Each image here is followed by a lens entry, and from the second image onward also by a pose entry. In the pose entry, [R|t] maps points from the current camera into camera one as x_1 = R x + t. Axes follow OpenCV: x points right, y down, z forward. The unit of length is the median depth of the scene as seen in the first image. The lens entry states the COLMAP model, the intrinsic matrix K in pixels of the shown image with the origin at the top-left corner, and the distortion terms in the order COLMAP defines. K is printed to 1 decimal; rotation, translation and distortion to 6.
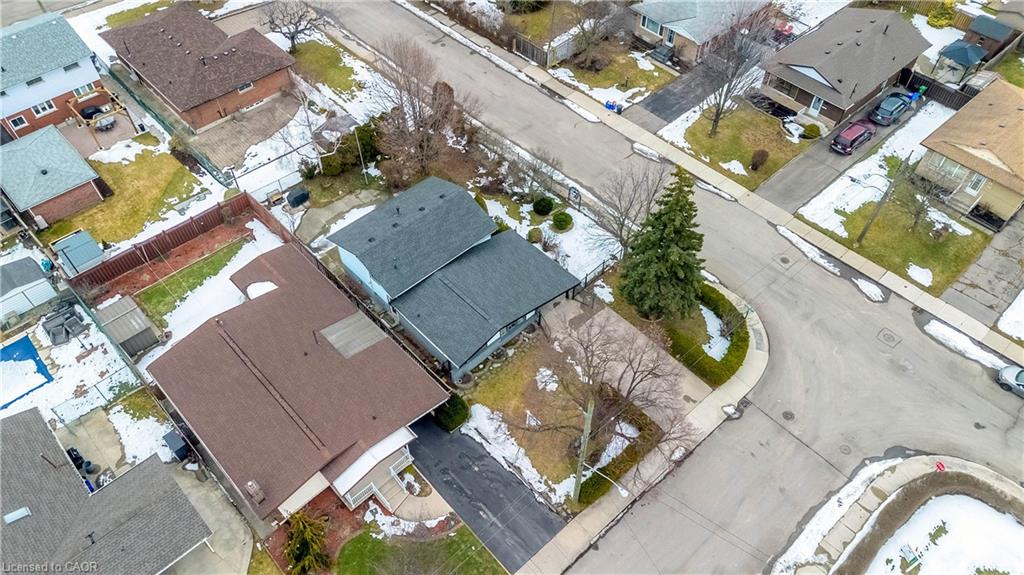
lens RADIAL K [[723.1, 0, 512.0], [0, 723.1, 287.5], [0, 0, 1]] dist [0.056598, -0.035623]
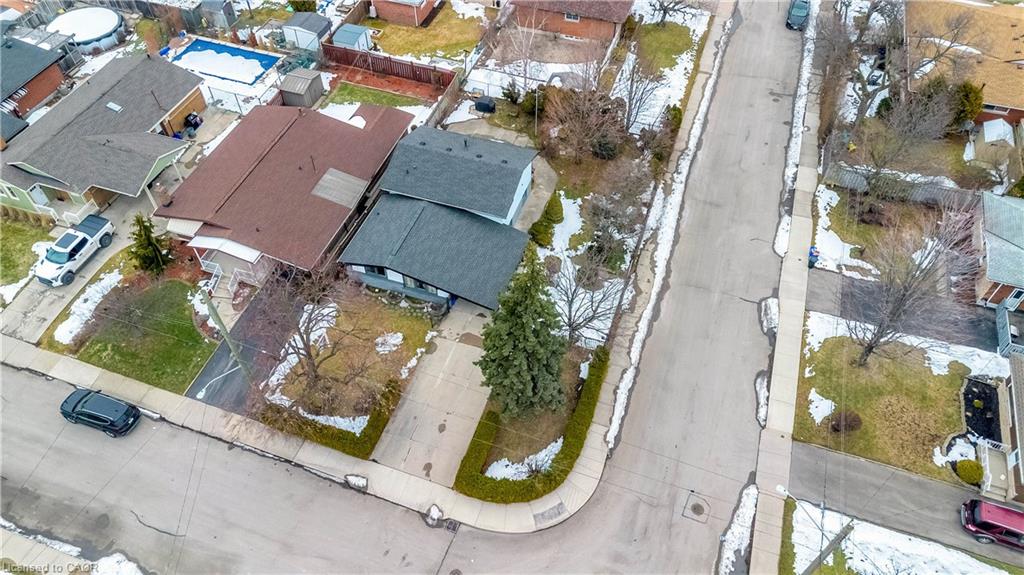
lens RADIAL K [[723.1, 0, 512.0], [0, 723.1, 287.5], [0, 0, 1]] dist [0.056598, -0.035623]
pose [[0.469673, 0.670270, -0.574582, 0.541784], [-0.677543, 0.690913, 0.252140, -0.241393], [0.565988, 0.270881, 0.778640, 0.258798]]
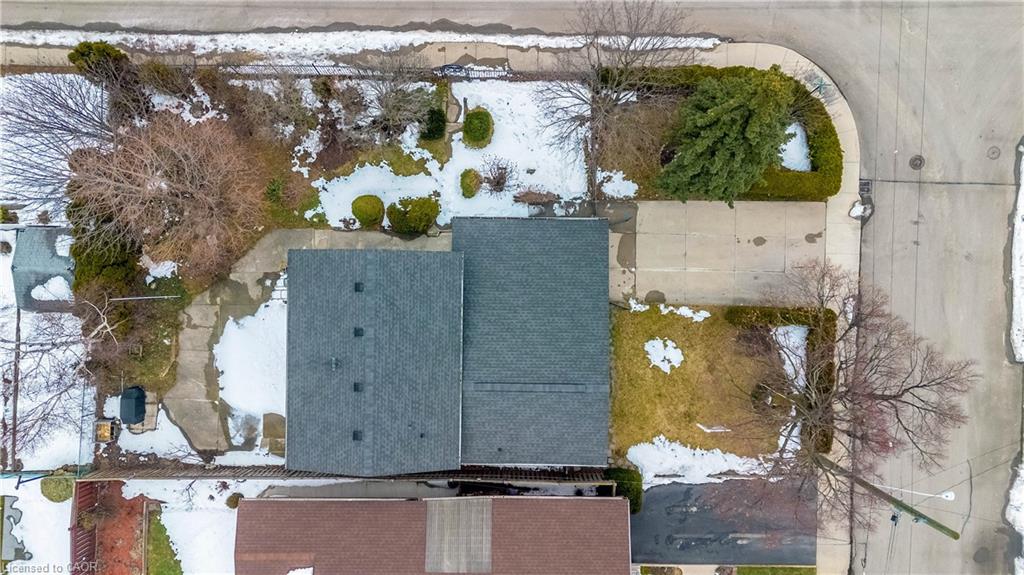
lens RADIAL K [[723.1, 0, 512.0], [0, 723.1, 287.5], [0, 0, 1]] dist [0.056598, -0.035623]
pose [[0.693262, -0.720681, -0.002525, -0.007501], [0.551967, 0.528708, 0.644825, -0.400219], [-0.463378, -0.448427, 0.764326, 0.450562]]
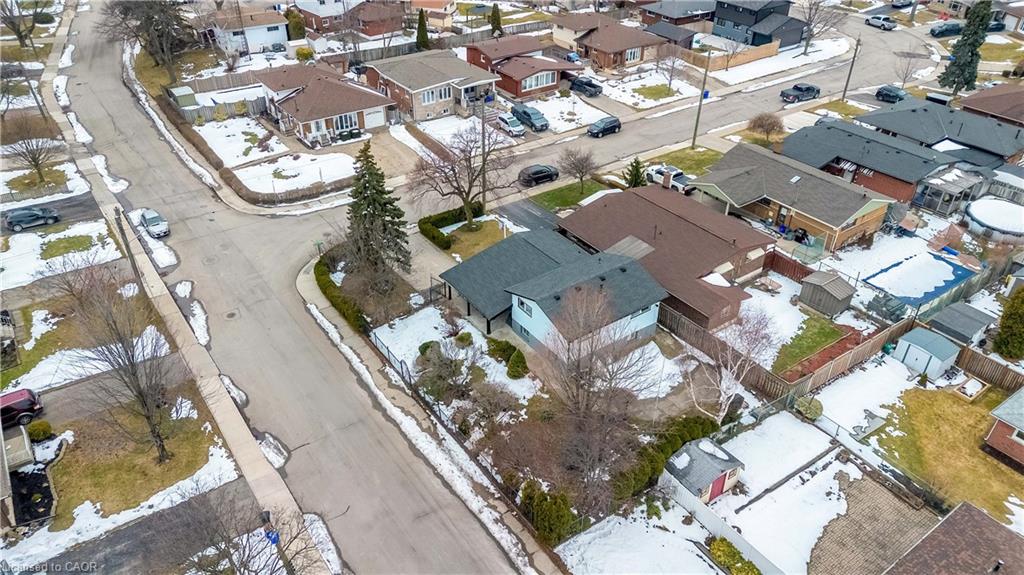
lens RADIAL K [[723.1, 0, 512.0], [0, 723.1, 287.5], [0, 0, 1]] dist [0.056598, -0.035623]
pose [[-0.991003, -0.083498, 0.104596, -0.124505], [0.095907, 0.102053, 0.990145, -1.003234], [-0.093350, 0.991268, -0.093127, 0.990879]]
